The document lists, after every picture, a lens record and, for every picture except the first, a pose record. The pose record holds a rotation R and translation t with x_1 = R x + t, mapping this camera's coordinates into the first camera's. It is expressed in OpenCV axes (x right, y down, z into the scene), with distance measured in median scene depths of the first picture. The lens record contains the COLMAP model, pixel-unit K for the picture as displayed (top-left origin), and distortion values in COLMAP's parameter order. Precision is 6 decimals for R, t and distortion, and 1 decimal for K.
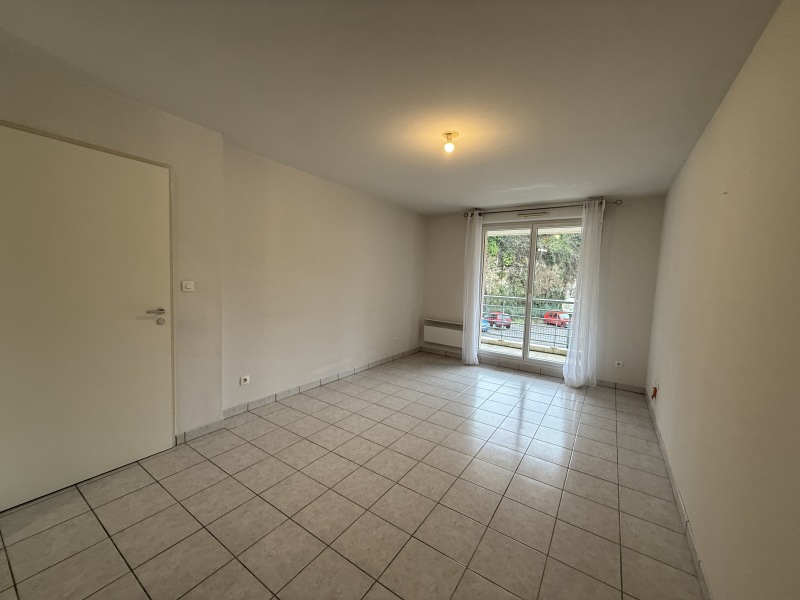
lens RADIAL K [[317.9, 0, 397.5], [0, 317.9, 300.4], [0, 0, 1]] dist [-0.001108, 0.000168]
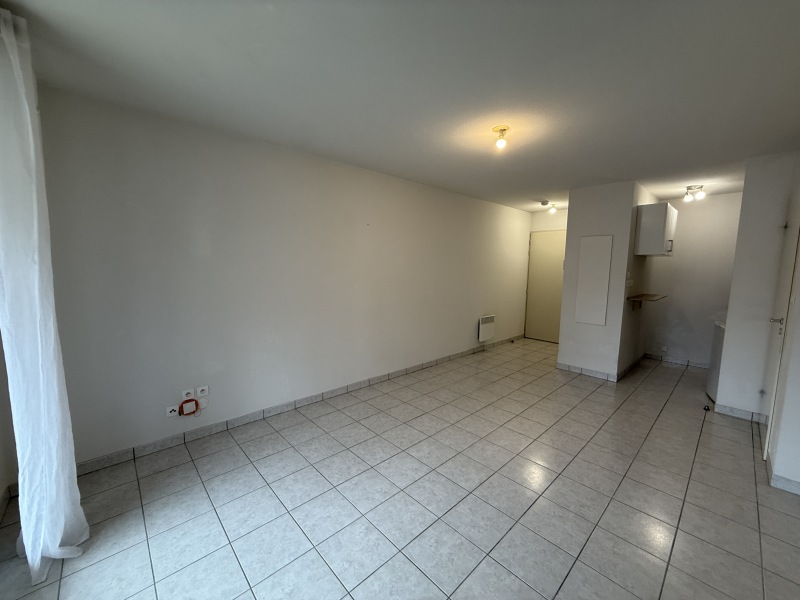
lens RADIAL K [[317.9, 0, 397.5], [0, 317.9, 300.4], [0, 0, 1]] dist [-0.001108, 0.000168]
pose [[-0.972923, -0.077916, 0.217600, 0.153785], [-0.034201, 0.979634, 0.197859, -0.124266], [-0.228585, 0.185060, -0.955773, 1.460277]]
